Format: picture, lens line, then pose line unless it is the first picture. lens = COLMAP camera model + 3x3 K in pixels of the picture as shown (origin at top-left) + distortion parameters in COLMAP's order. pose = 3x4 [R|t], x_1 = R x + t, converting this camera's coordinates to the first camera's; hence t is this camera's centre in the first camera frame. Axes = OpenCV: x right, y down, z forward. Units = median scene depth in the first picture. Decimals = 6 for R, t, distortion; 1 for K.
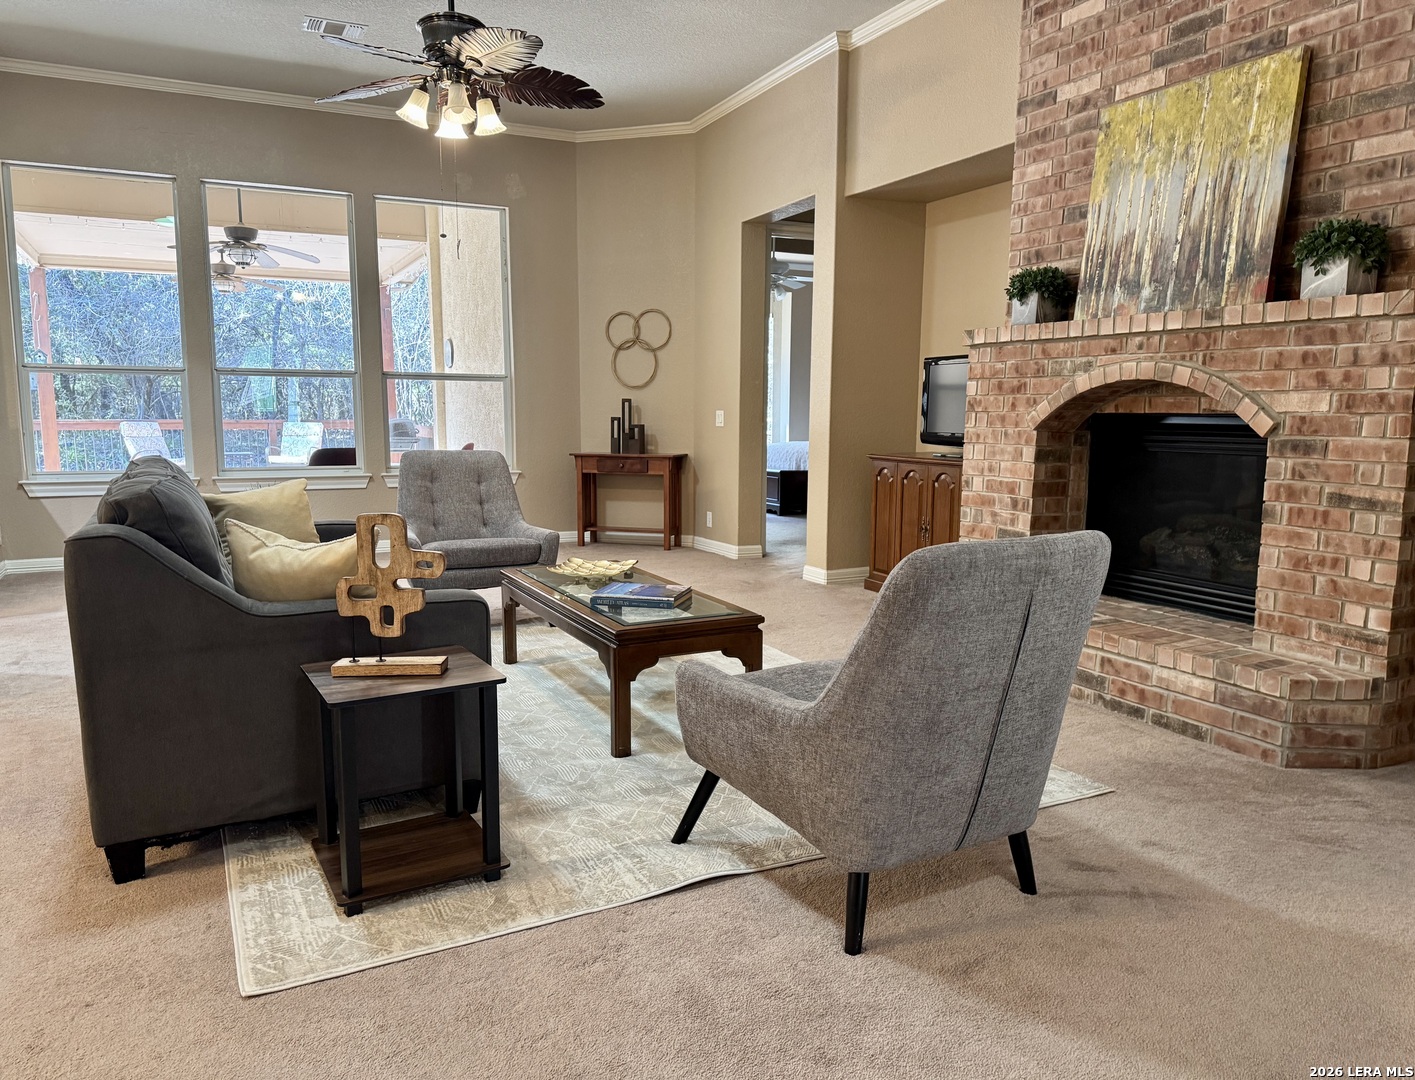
lens RADIAL K [[1072.3, 0, 707.5], [0, 1072.3, 540.0], [0, 0, 1]] dist [0.000421, -0.075719]
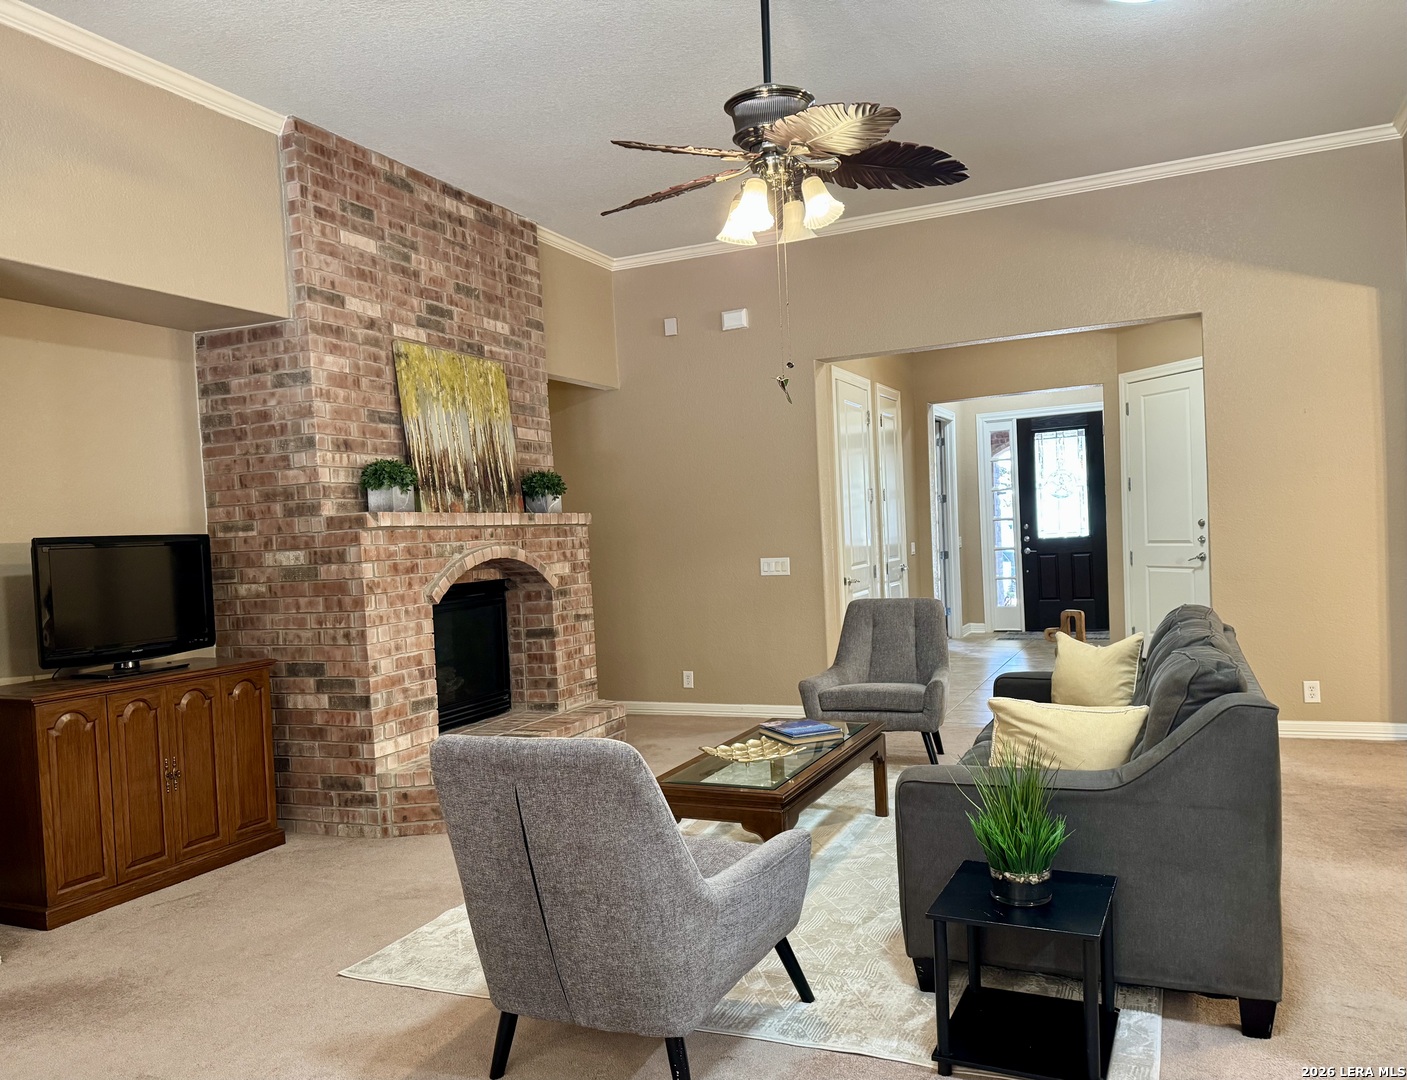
lens RADIAL K [[1066.2, 0, 703.5], [0, 1066.2, 540.0], [0, 0, 1]] dist [0.000421, -0.075719]
pose [[-0.669559, 0.030996, 0.742112, -0.765594], [0.140380, 0.986403, 0.085457, -0.237638], [-0.729373, 0.161396, -0.664806, 1.610453]]
